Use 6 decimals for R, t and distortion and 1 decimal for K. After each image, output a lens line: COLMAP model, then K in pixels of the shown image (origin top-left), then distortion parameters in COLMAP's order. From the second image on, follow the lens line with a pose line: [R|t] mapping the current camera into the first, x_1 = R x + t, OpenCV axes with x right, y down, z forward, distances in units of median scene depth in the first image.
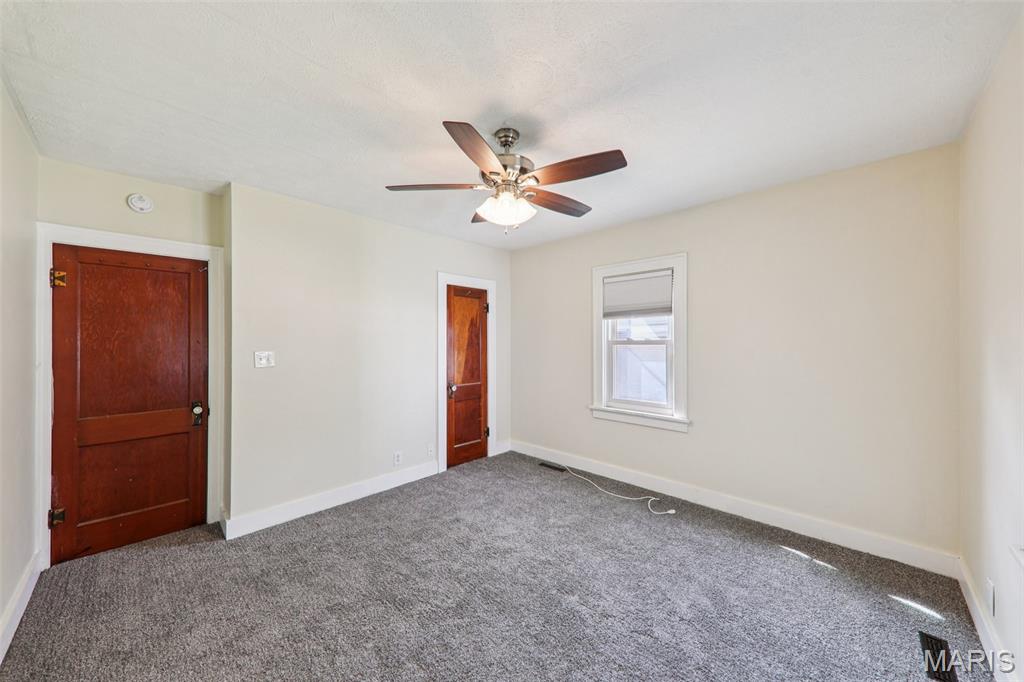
lens RADIAL K [[363.3, 0, 509.9], [0, 363.3, 341.0], [0, 0, 1]] dist [0.001261, -0.000066]
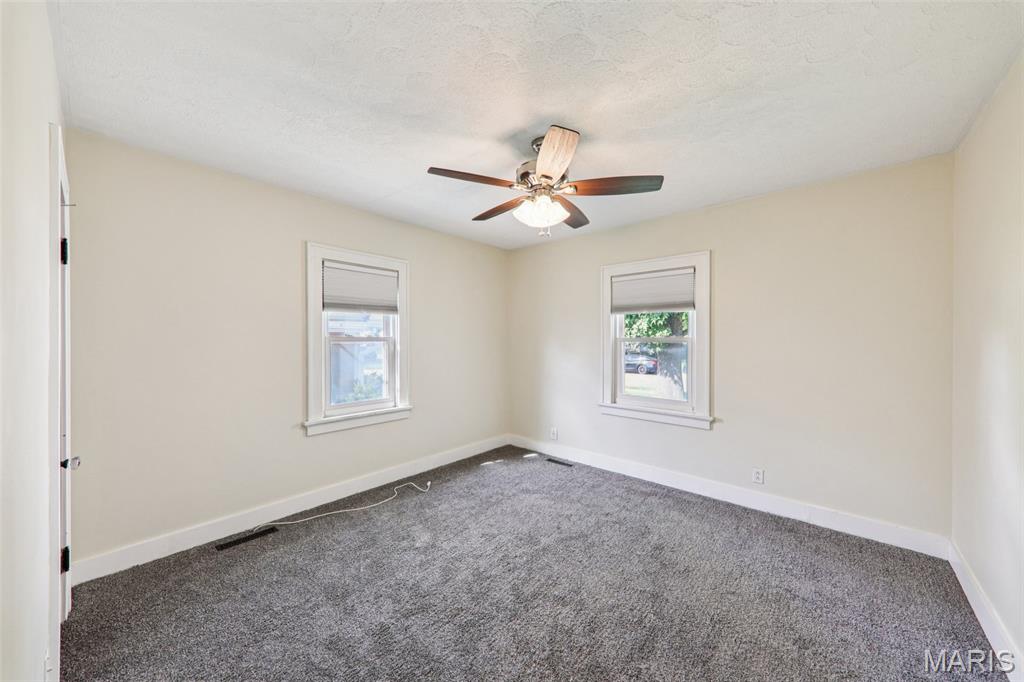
lens RADIAL K [[363.3, 0, 509.9], [0, 363.3, 341.0], [0, 0, 1]] dist [0.001261, -0.000066]
pose [[-0.052504, -0.000301, 0.998621, -0.663495], [-0.002368, 0.999997, 0.000177, 0.008025], [-0.998618, -0.002355, -0.052505, 0.721825]]
